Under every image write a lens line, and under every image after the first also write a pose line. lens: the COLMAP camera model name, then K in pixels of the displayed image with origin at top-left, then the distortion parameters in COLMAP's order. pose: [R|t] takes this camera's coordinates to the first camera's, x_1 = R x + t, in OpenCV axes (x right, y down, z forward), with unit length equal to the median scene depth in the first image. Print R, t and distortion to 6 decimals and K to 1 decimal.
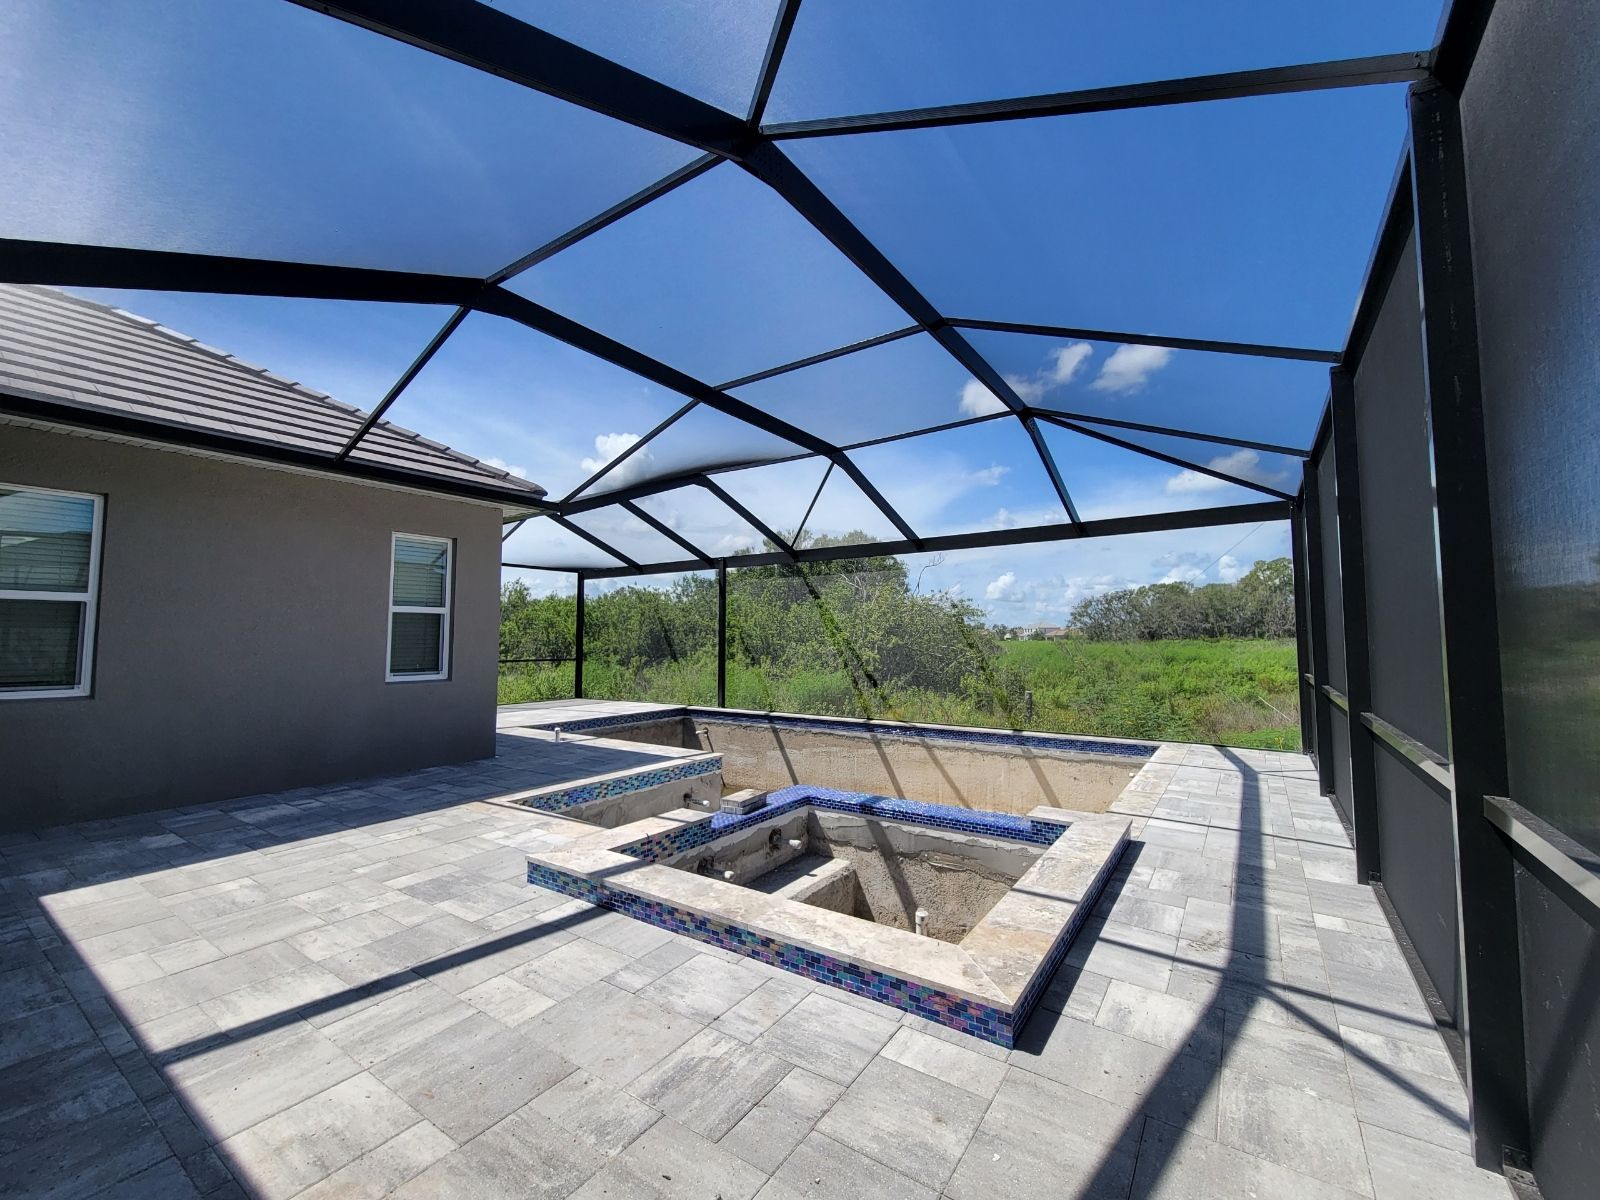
lens RADIAL K [[651.7, 0, 804.8], [0, 651.7, 599.6], [0, 0, 1]] dist [0.003147, -0.001943]
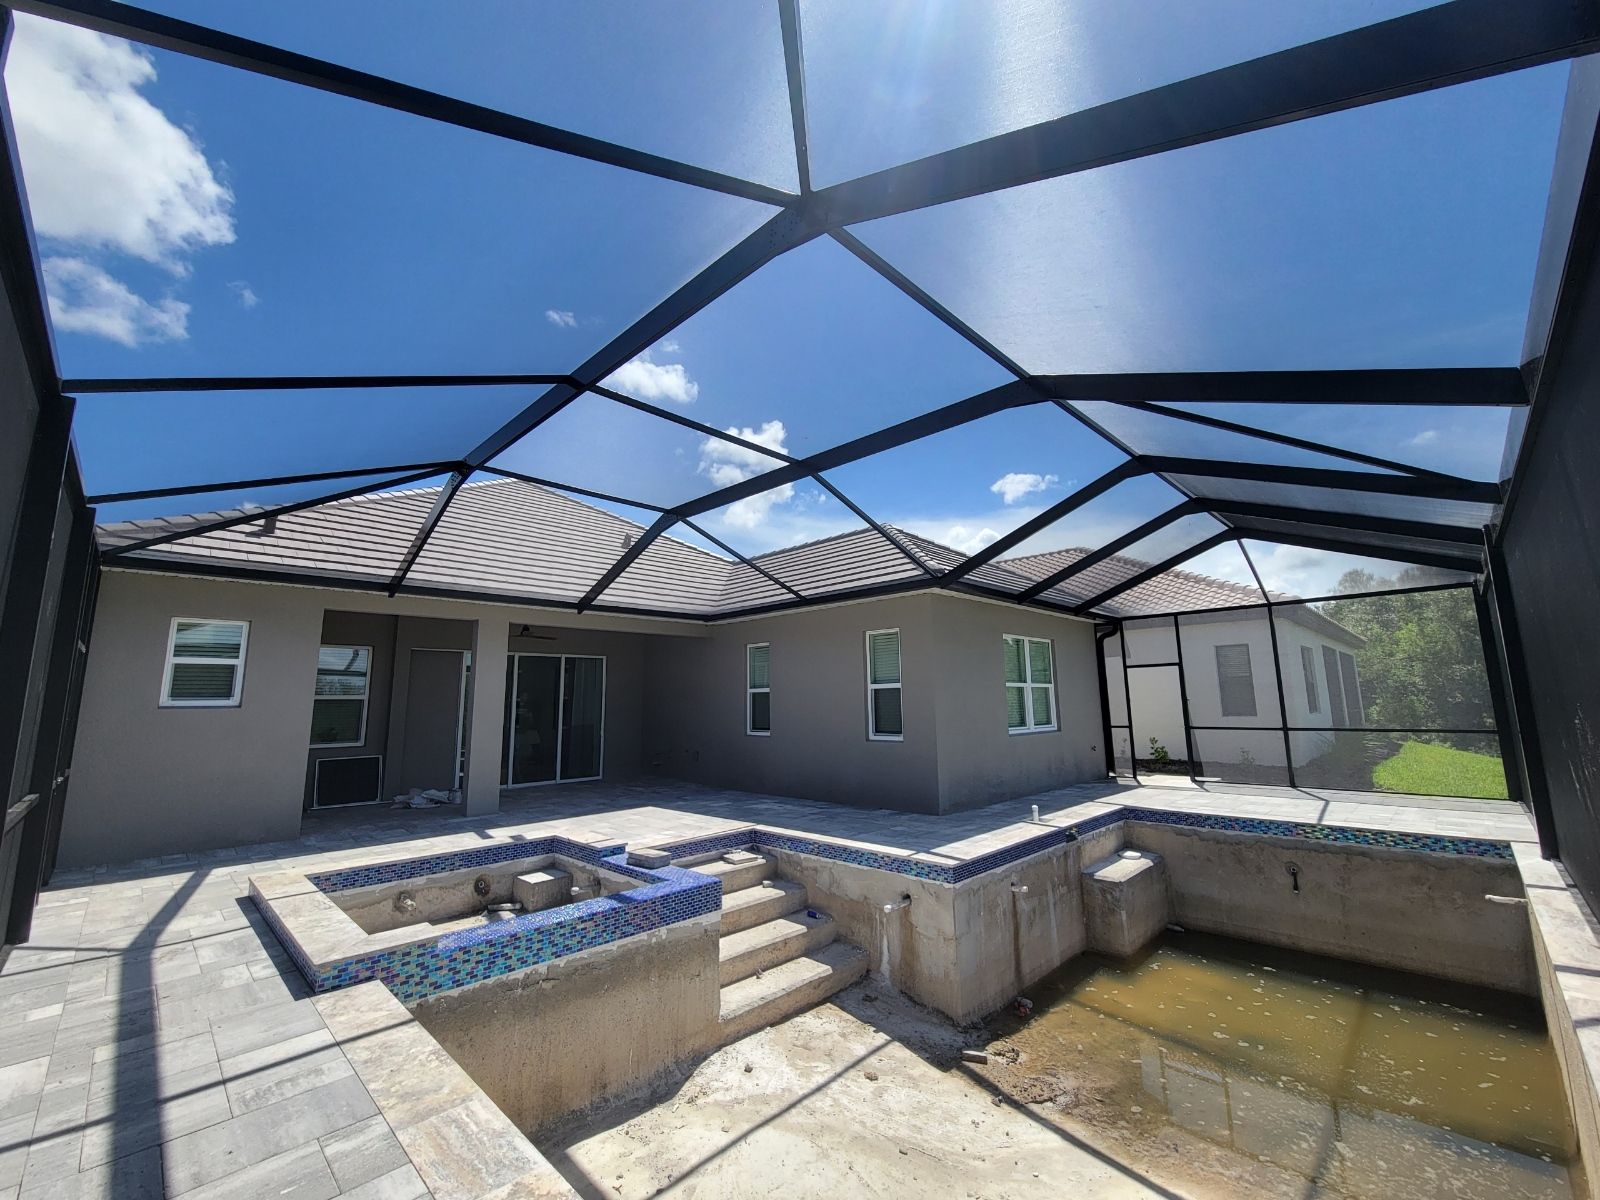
lens RADIAL K [[651.7, 0, 808.6], [0, 651.7, 590.6], [0, 0, 1]] dist [0.003147, -0.001943]
pose [[-0.174615, -0.156355, -0.972143, 1.429296], [0.069101, 0.982931, -0.170502, 0.077315], [0.982209, -0.096949, -0.160831, 2.032962]]
